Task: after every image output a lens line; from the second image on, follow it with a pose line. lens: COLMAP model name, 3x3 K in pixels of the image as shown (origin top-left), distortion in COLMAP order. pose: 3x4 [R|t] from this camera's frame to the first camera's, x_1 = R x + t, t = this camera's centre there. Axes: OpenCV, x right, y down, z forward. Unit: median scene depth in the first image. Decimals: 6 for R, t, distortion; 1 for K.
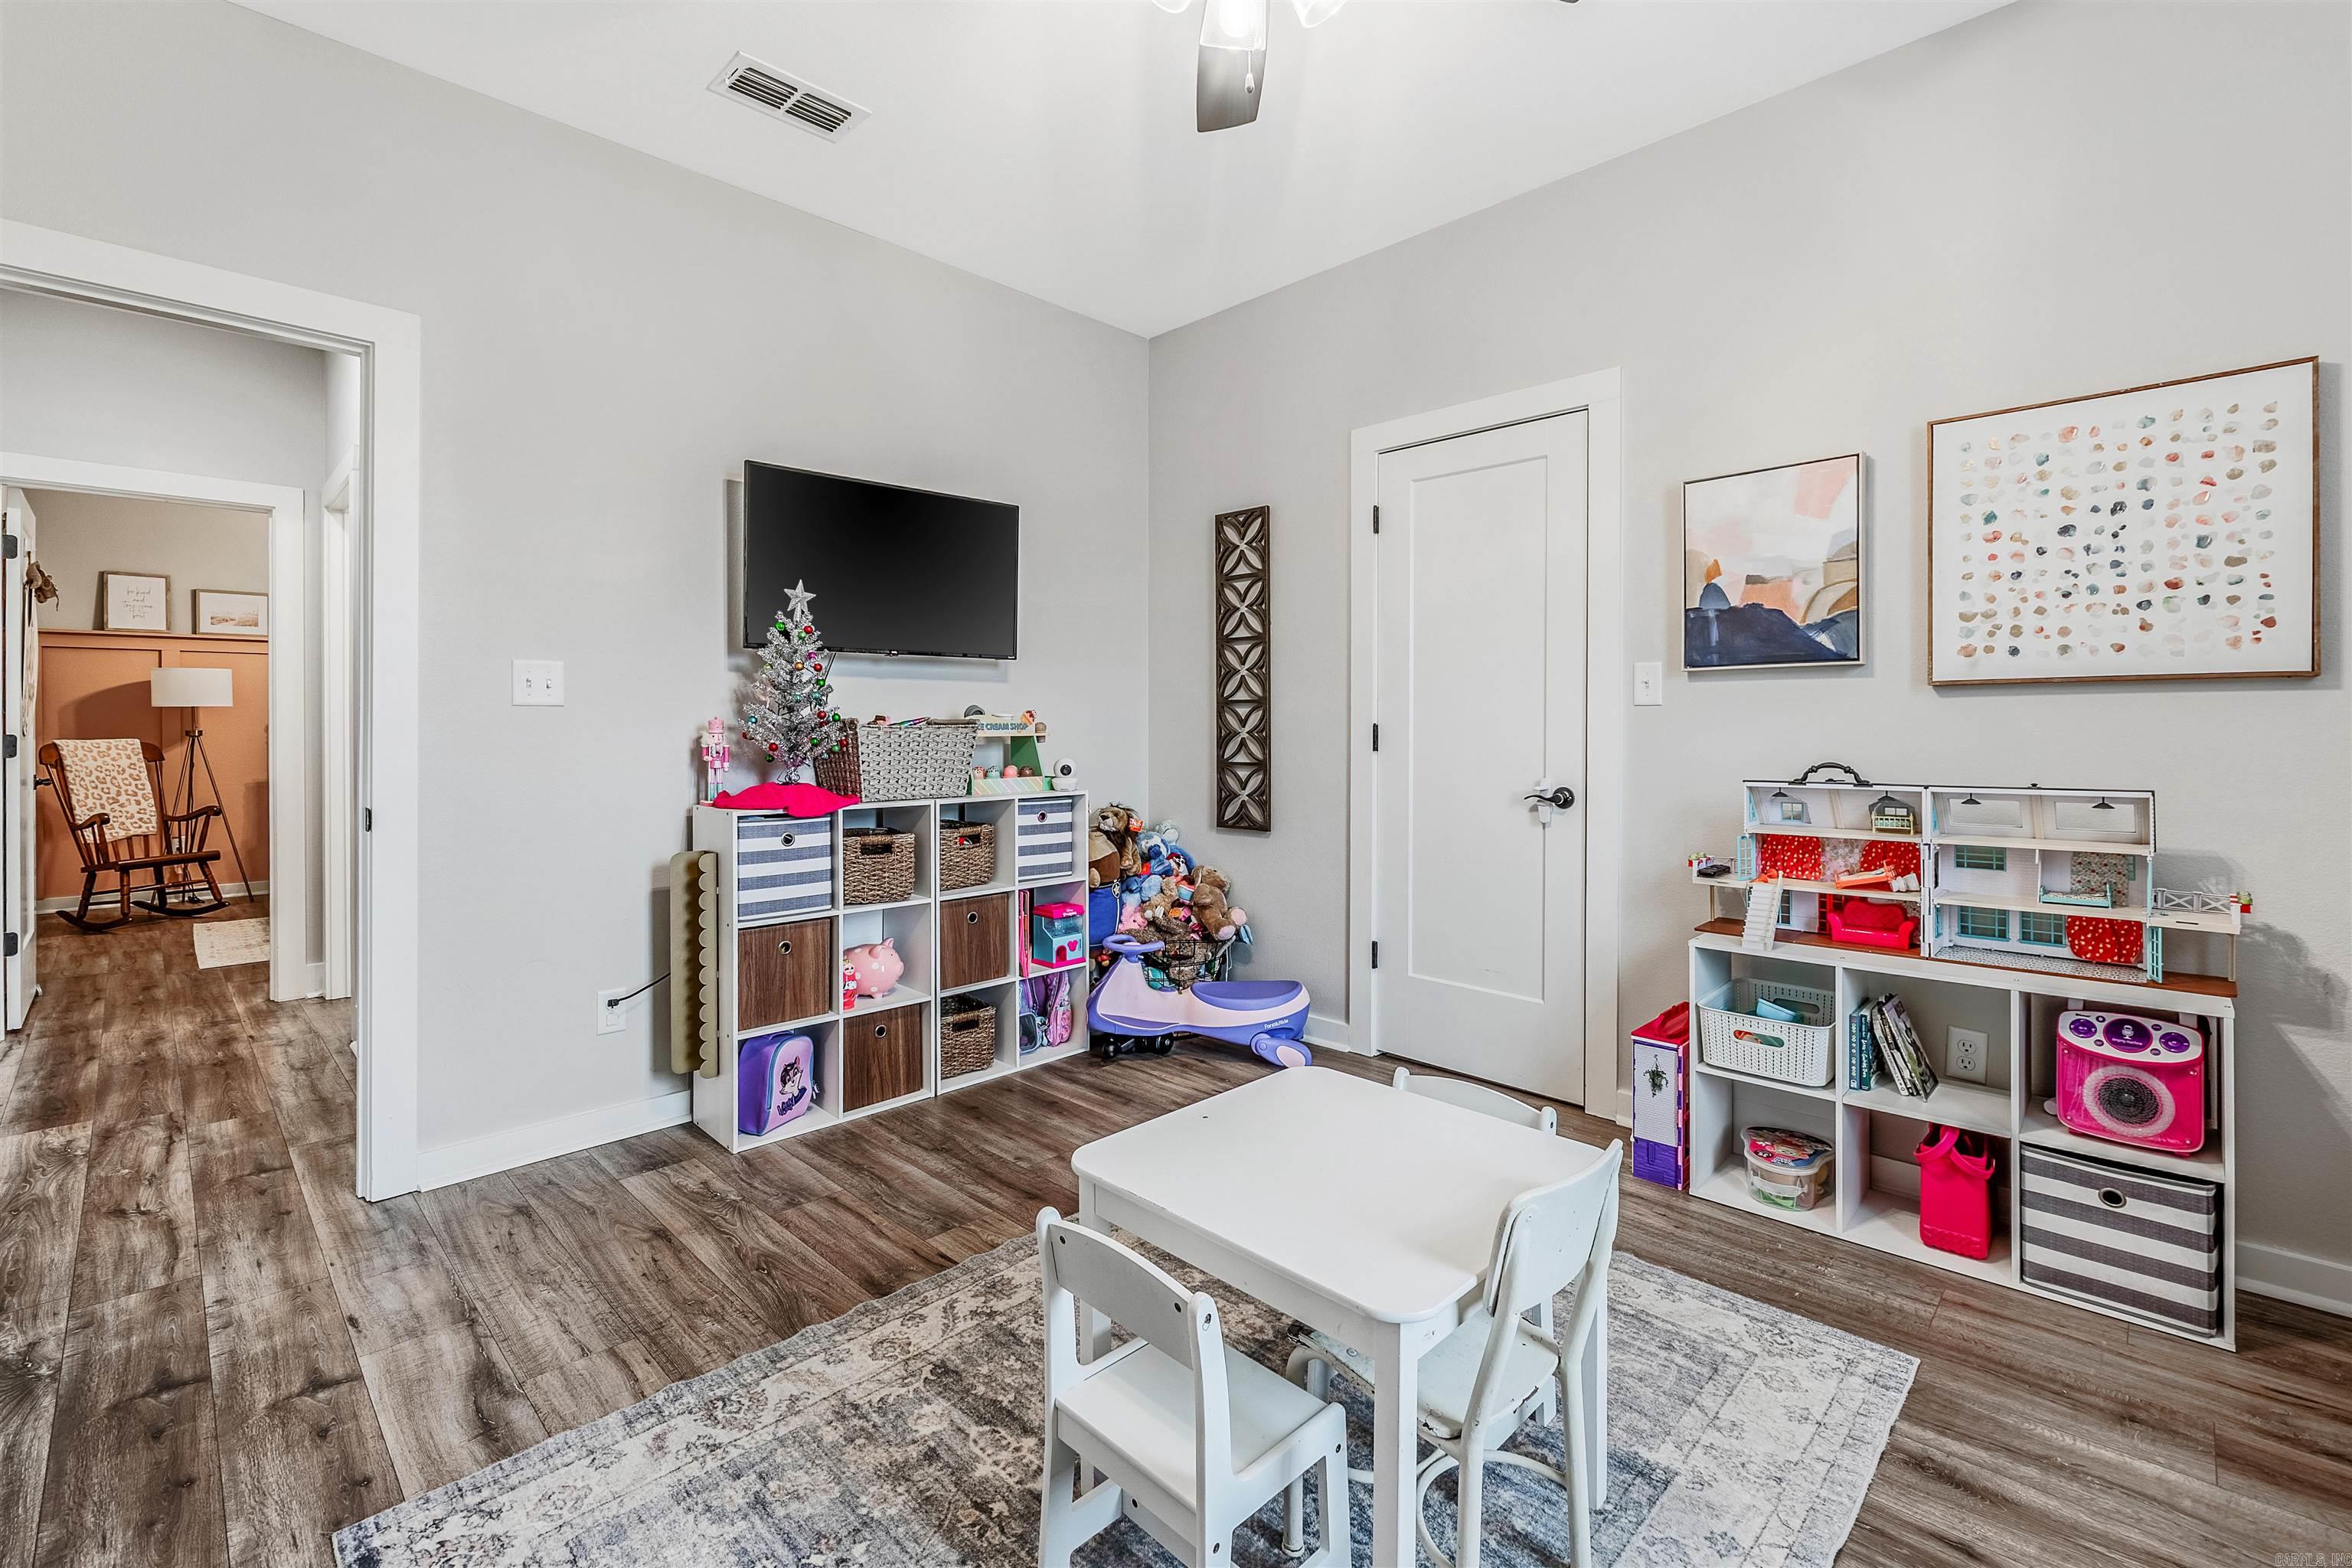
lens RADIAL K [[1030.4, 0, 1175.4], [0, 1030.4, 730.2], [0, 0, 1]] dist [-0.006562, -0.000360]
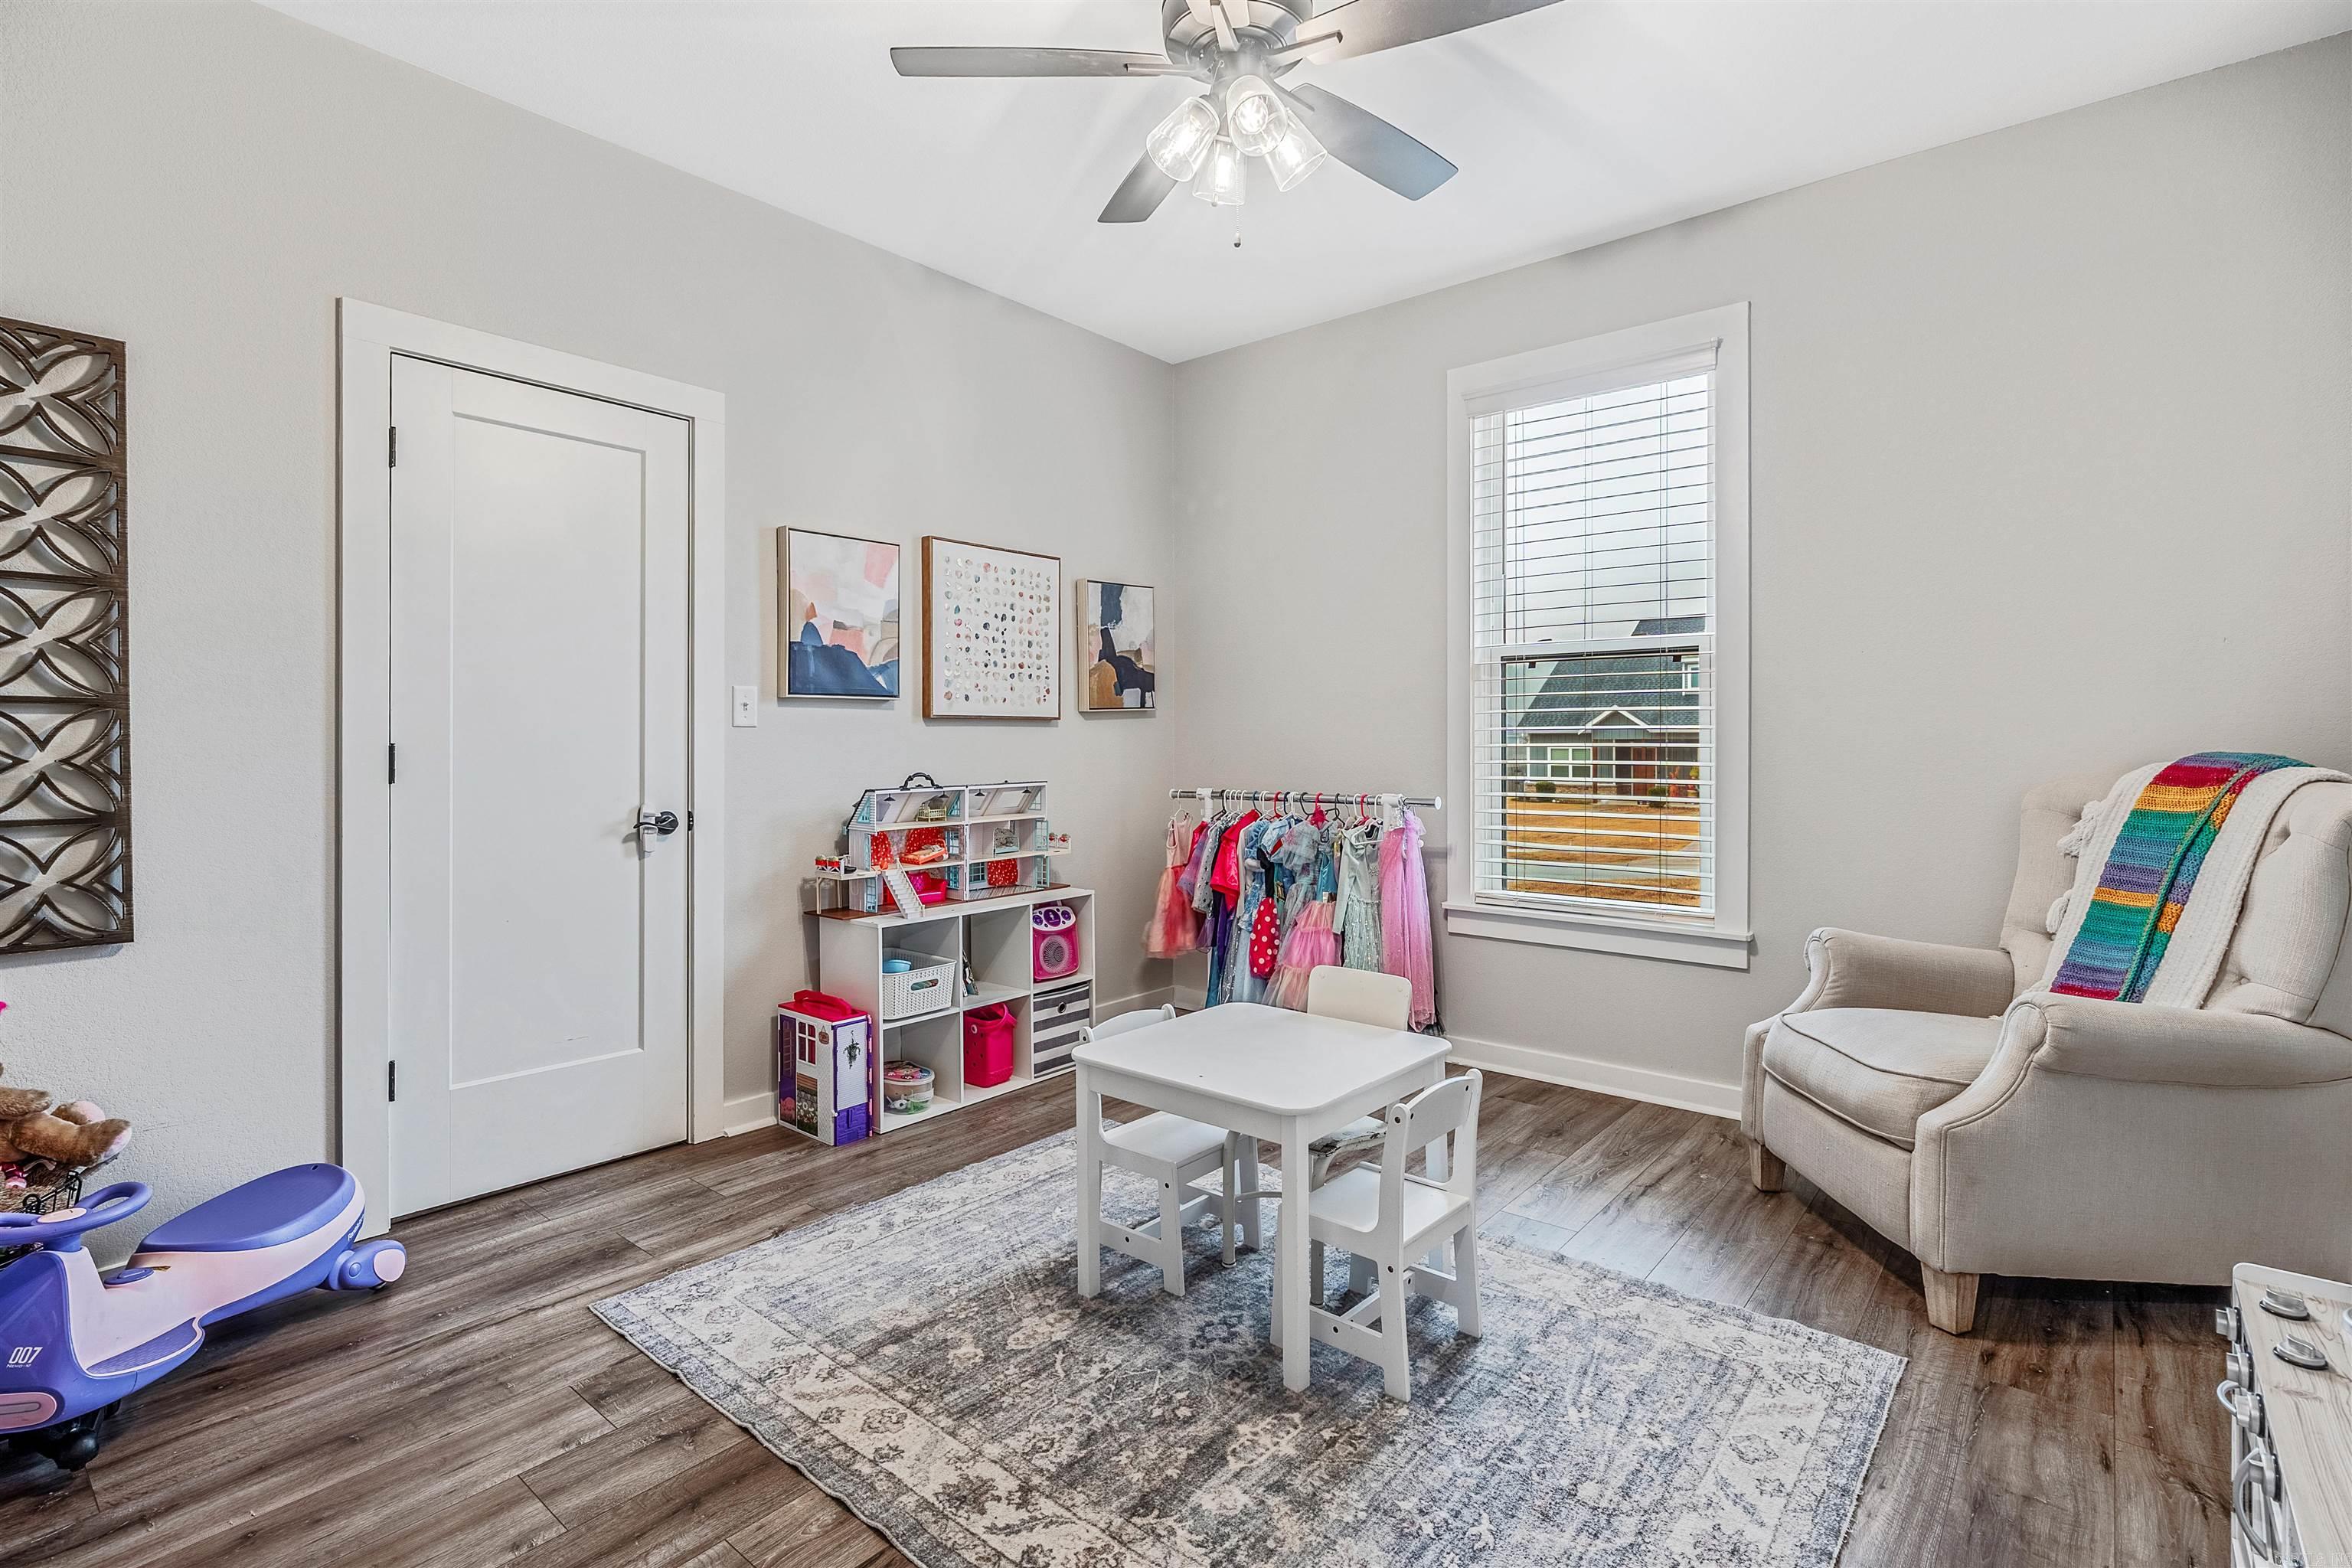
lens RADIAL K [[1114.2, 0, 1176.7], [0, 1114.2, 750.9], [0, 0, 1]] dist [-0.000461, -0.000219]
pose [[-0.087045, -0.004225, 0.996195, -0.856085], [0.007059, 0.999963, 0.004857, -0.002154], [-0.996179, 0.007455, -0.087012, 0.786715]]
